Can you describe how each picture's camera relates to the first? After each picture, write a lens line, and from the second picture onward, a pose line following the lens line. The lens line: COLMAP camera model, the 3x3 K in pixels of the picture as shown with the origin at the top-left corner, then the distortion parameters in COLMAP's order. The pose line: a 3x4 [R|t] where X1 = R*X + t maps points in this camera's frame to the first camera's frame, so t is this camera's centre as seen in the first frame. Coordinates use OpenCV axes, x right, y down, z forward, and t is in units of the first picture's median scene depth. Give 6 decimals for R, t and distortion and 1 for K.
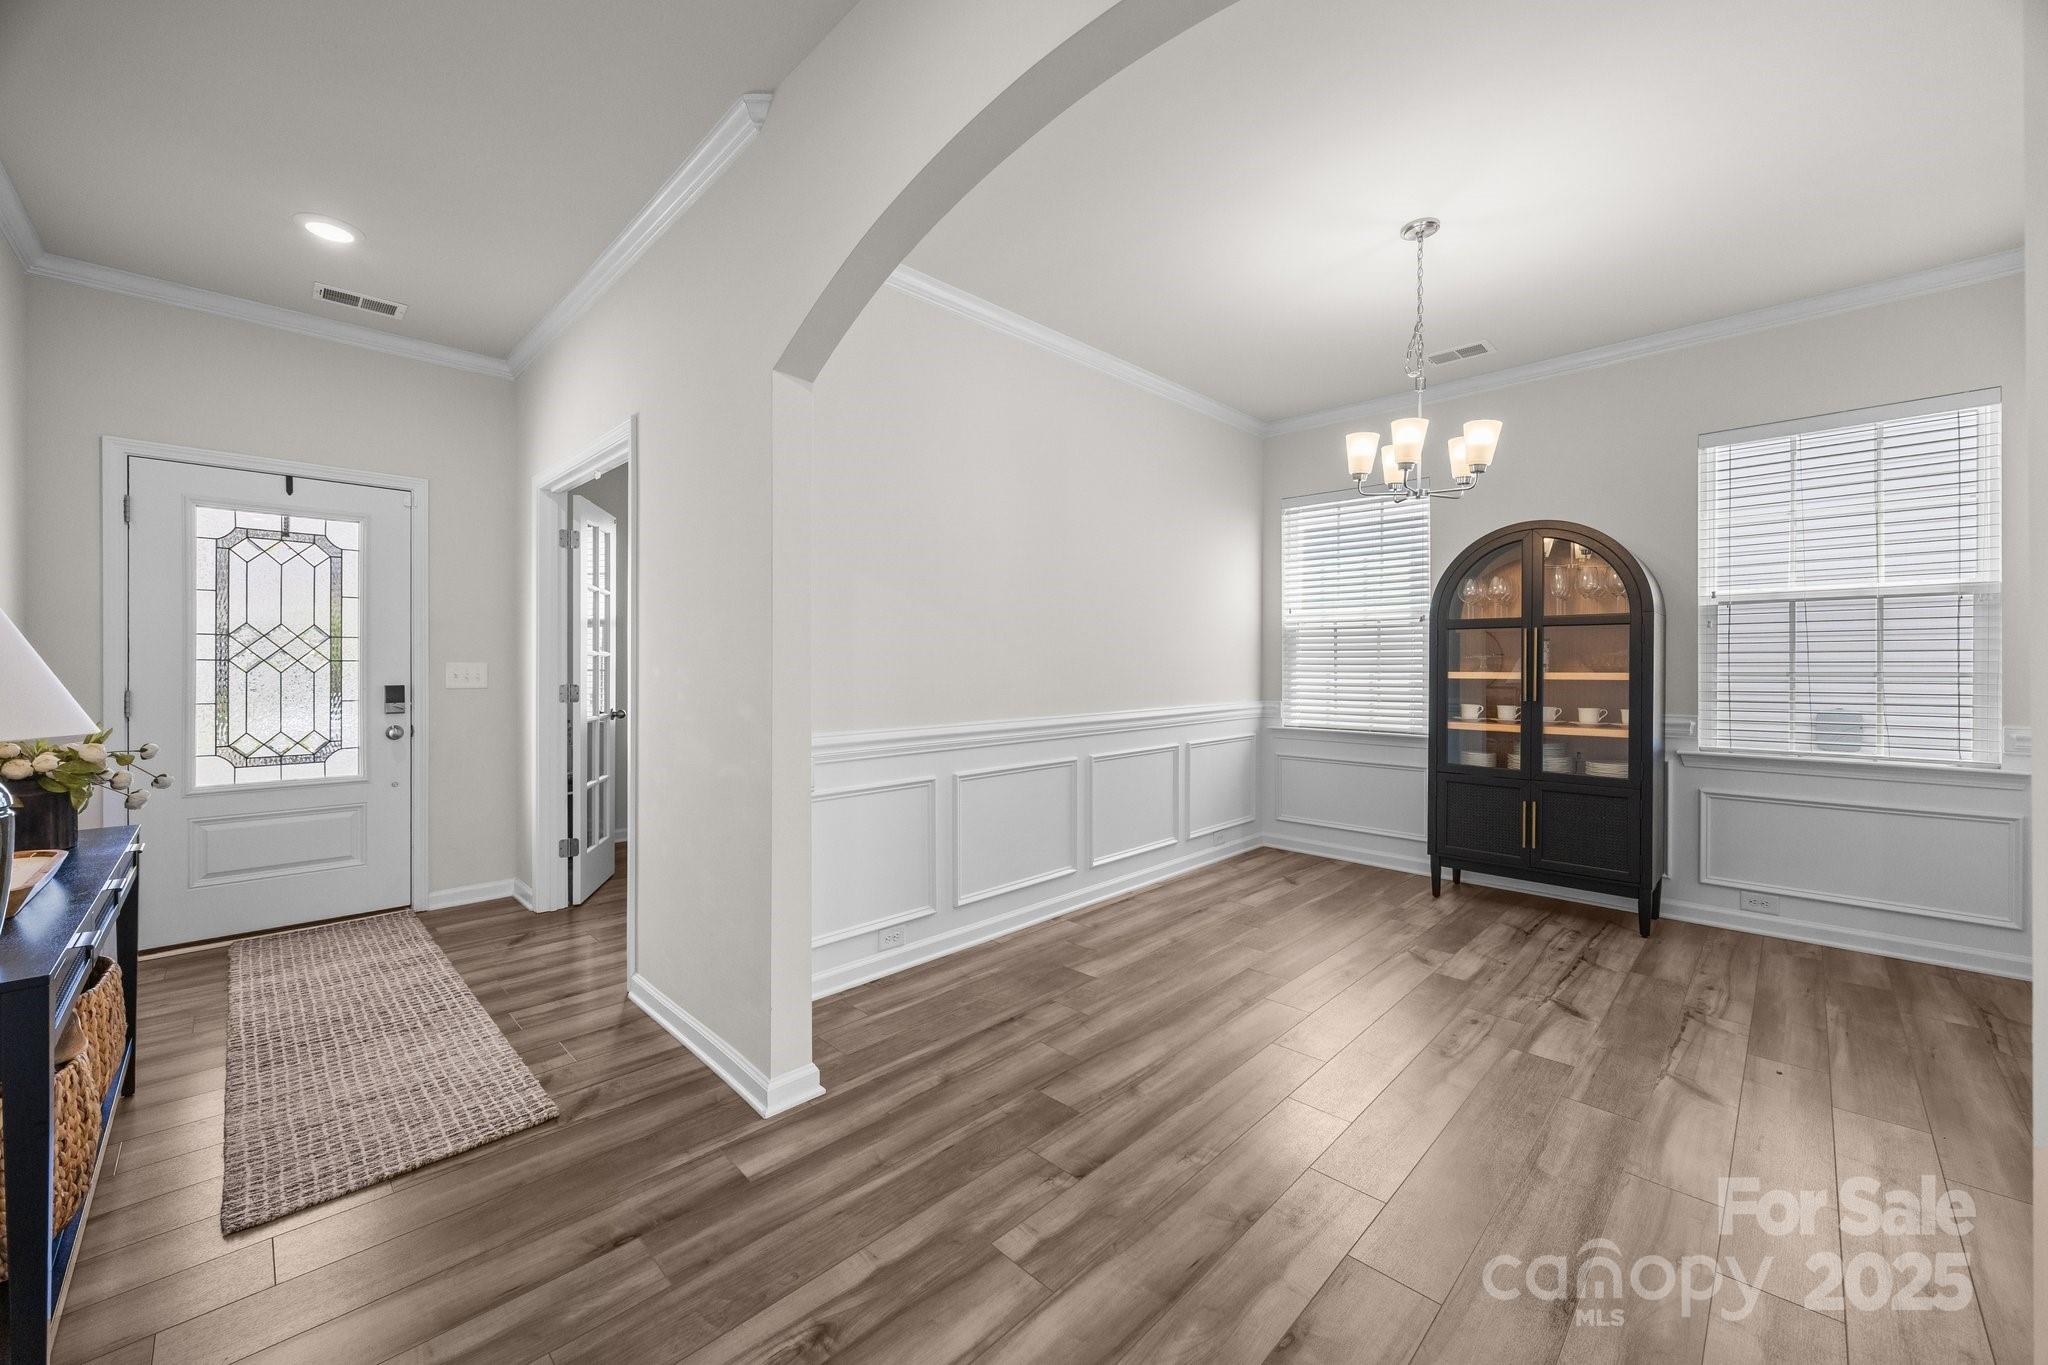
lens RADIAL K [[778.8, 0, 1025.6], [0, 778.8, 671.2], [0, 0, 1]] dist [-0.002132, -0.000526]
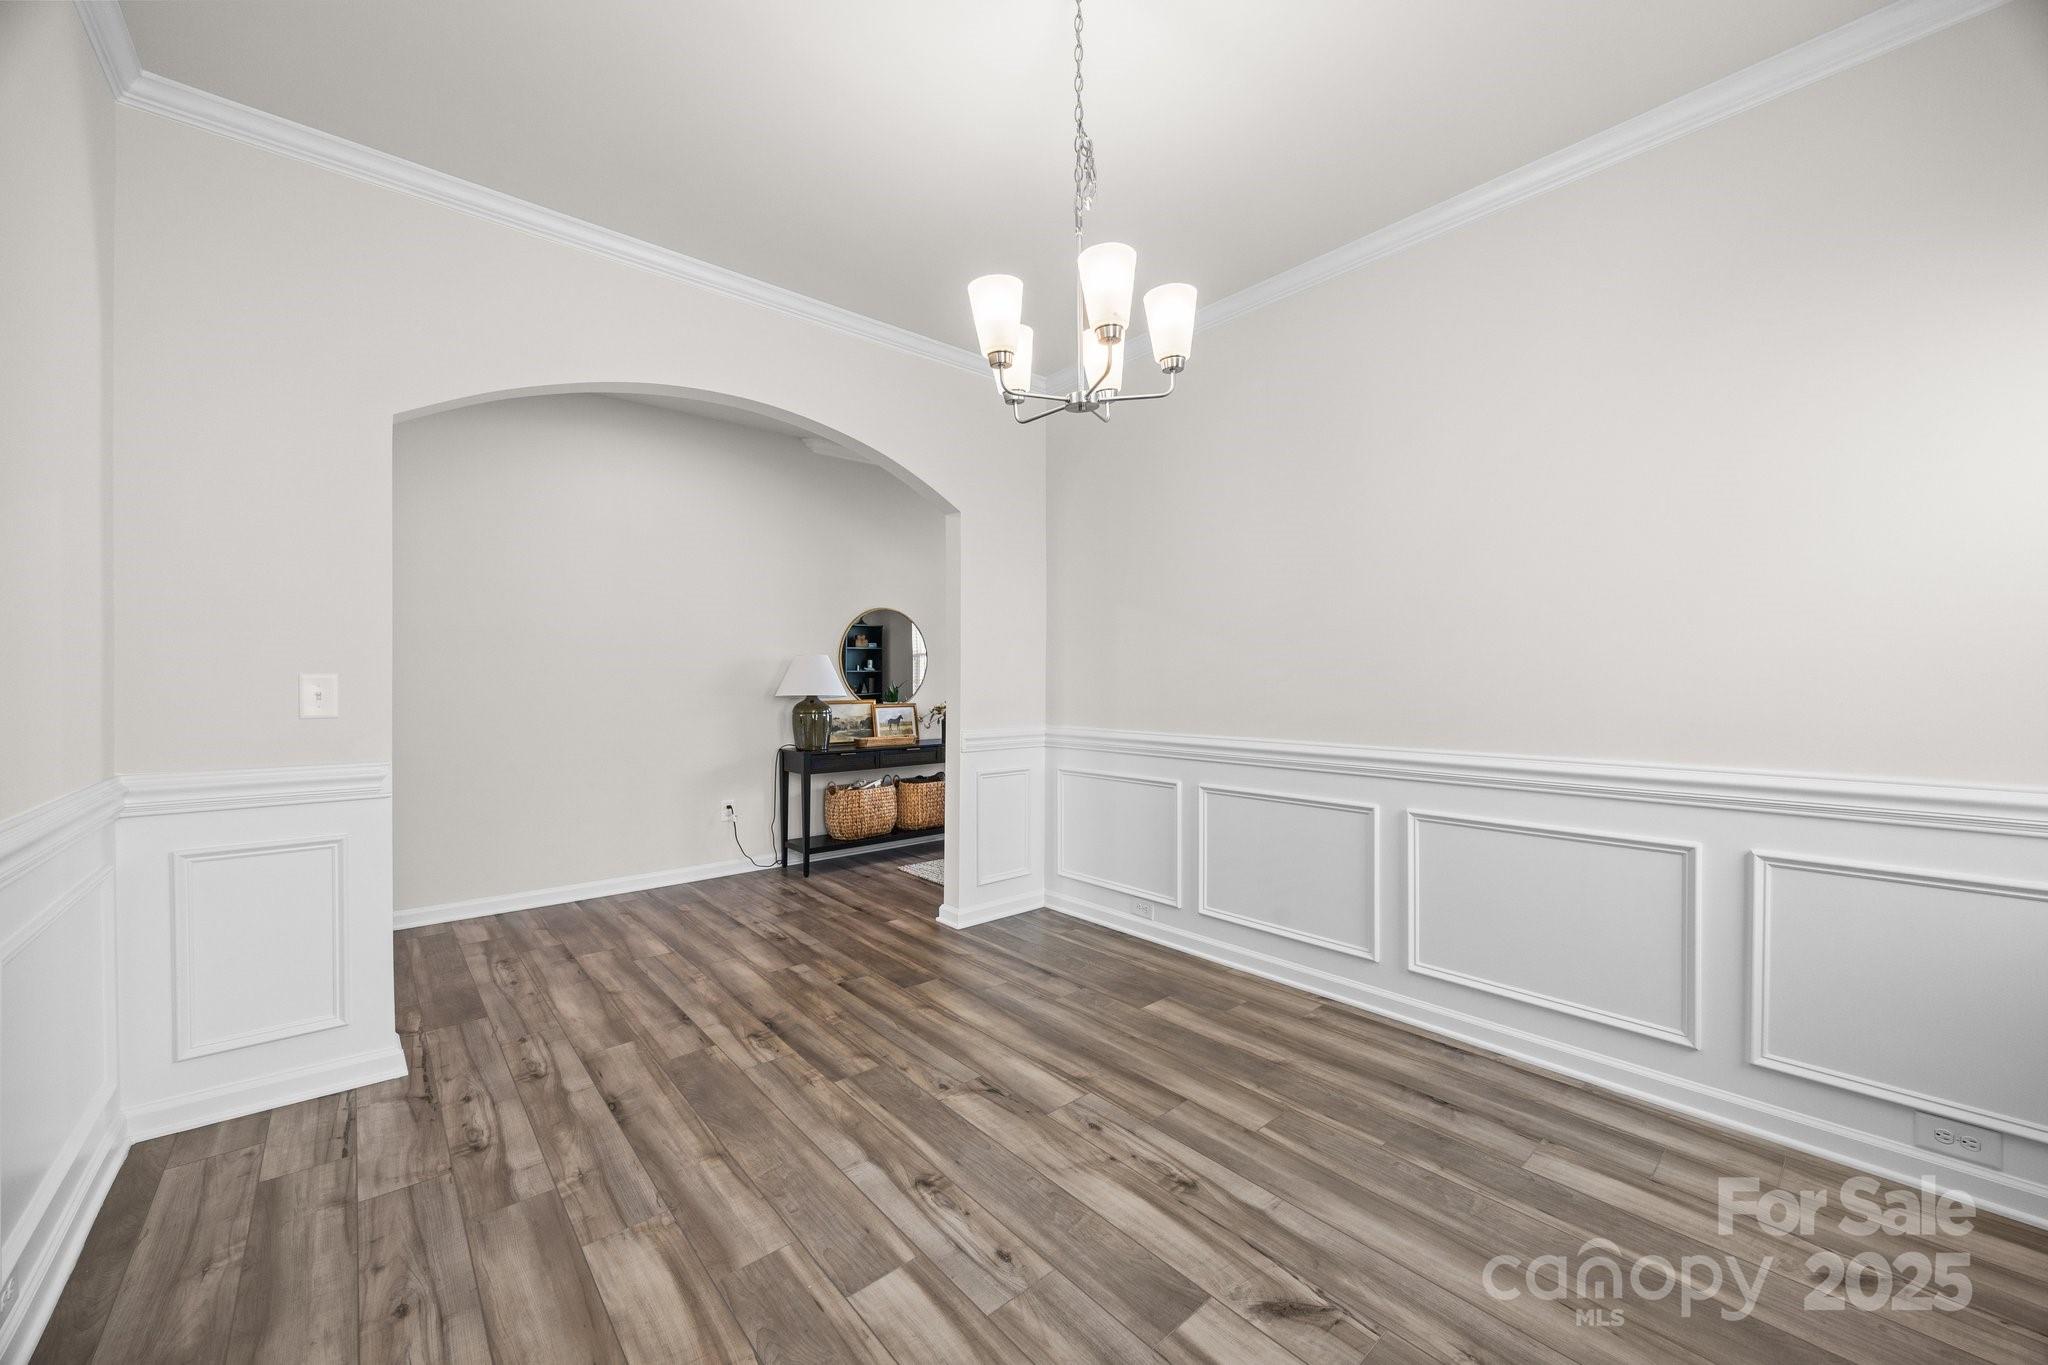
lens RADIAL K [[778.3, 0, 1026.4], [0, 778.3, 680.9], [0, 0, 1]] dist [-0.002702, -0.000214]
pose [[-0.070416, 0.008349, -0.997483, 0.905322], [-0.005825, 0.999944, 0.008781, -0.010939], [0.997501, 0.006428, -0.070363, 0.803830]]
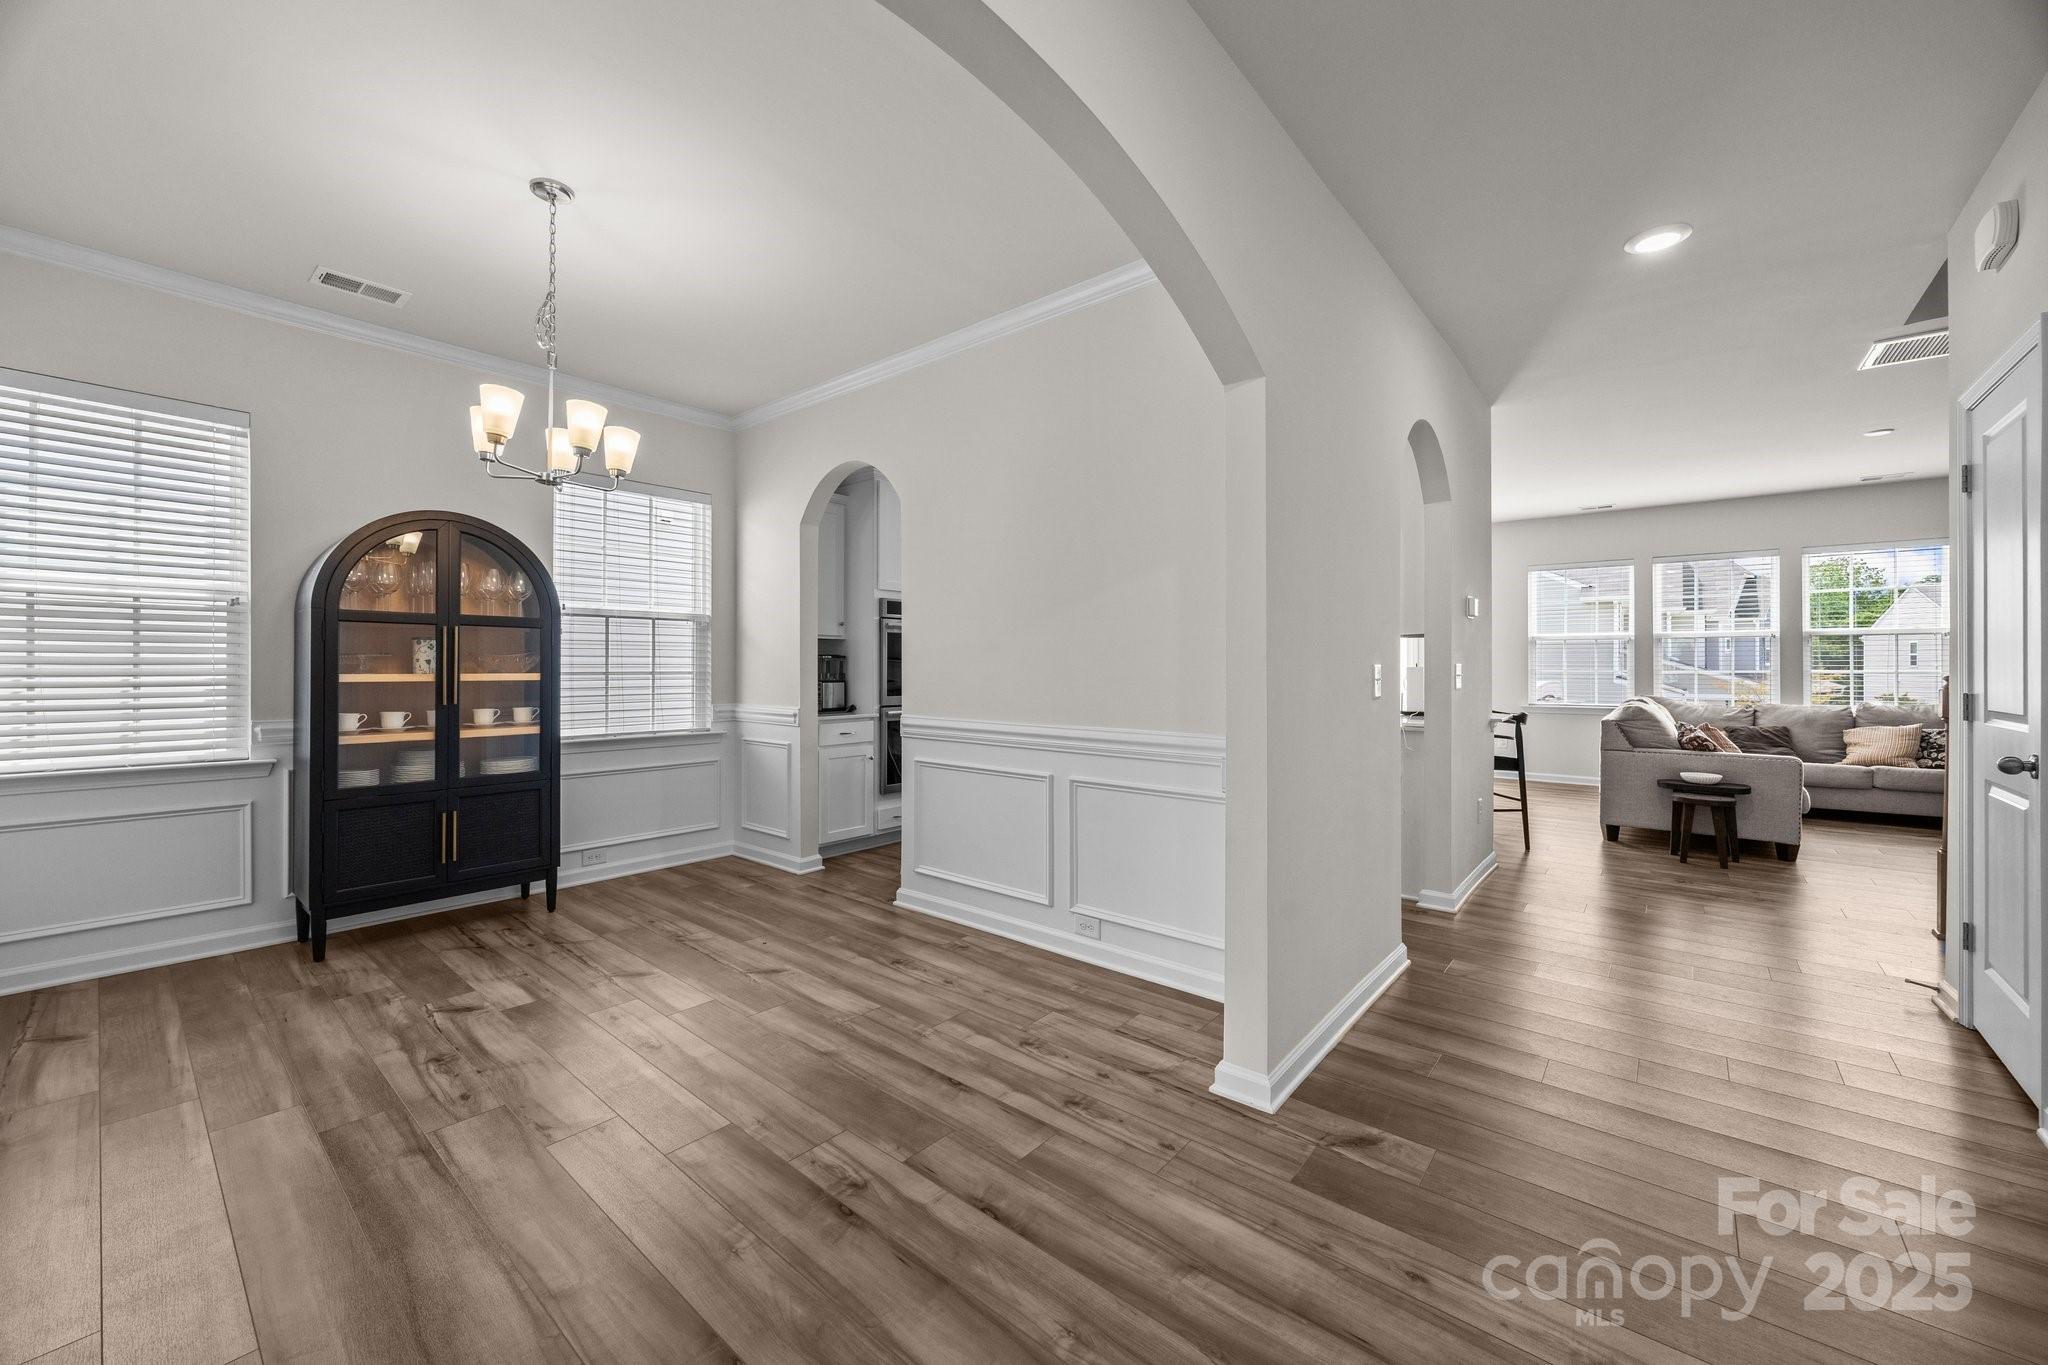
lens RADIAL K [[785.3, 0, 1016.8], [0, 785.3, 667.5], [0, 0, 1]] dist [-0.000593, -0.000058]
pose [[-0.074876, 0.000709, 0.997193, -0.366080], [0.005075, 0.999987, -0.000330, -0.002233], [-0.997180, 0.005036, -0.074879, 0.418132]]
